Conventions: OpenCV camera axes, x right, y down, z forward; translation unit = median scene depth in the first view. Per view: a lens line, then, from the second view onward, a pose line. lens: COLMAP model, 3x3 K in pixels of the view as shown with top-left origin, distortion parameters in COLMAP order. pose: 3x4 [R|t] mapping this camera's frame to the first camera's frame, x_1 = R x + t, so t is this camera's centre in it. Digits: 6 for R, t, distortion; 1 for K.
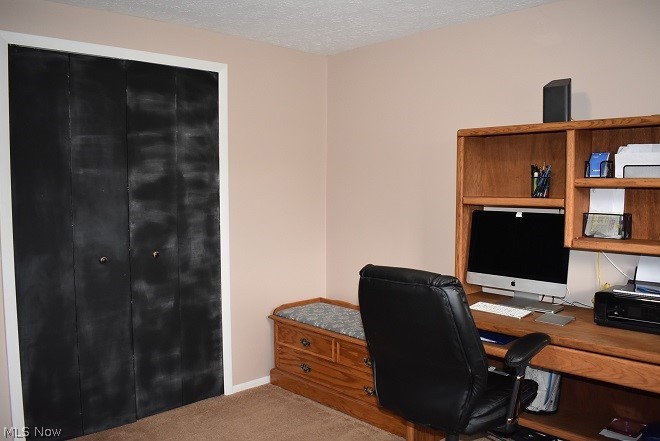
lens RADIAL K [[523.1, 0, 330.0], [0, 523.1, 220.5], [0, 0, 1]] dist [-0.085942, -0.001952]
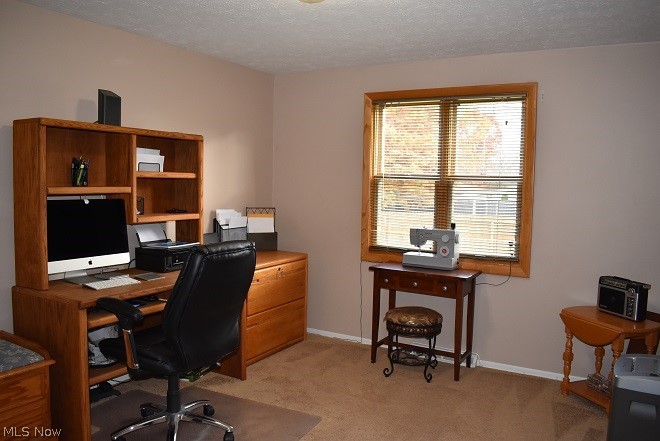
lens RADIAL K [[523.1, 0, 330.0], [0, 523.1, 220.5], [0, 0, 1]] dist [-0.085942, -0.001952]
pose [[-0.247003, -0.074931, 0.966113, -0.884686], [0.045142, 0.995034, 0.088716, -0.047197], [-0.967963, 0.065525, -0.242394, 0.780091]]
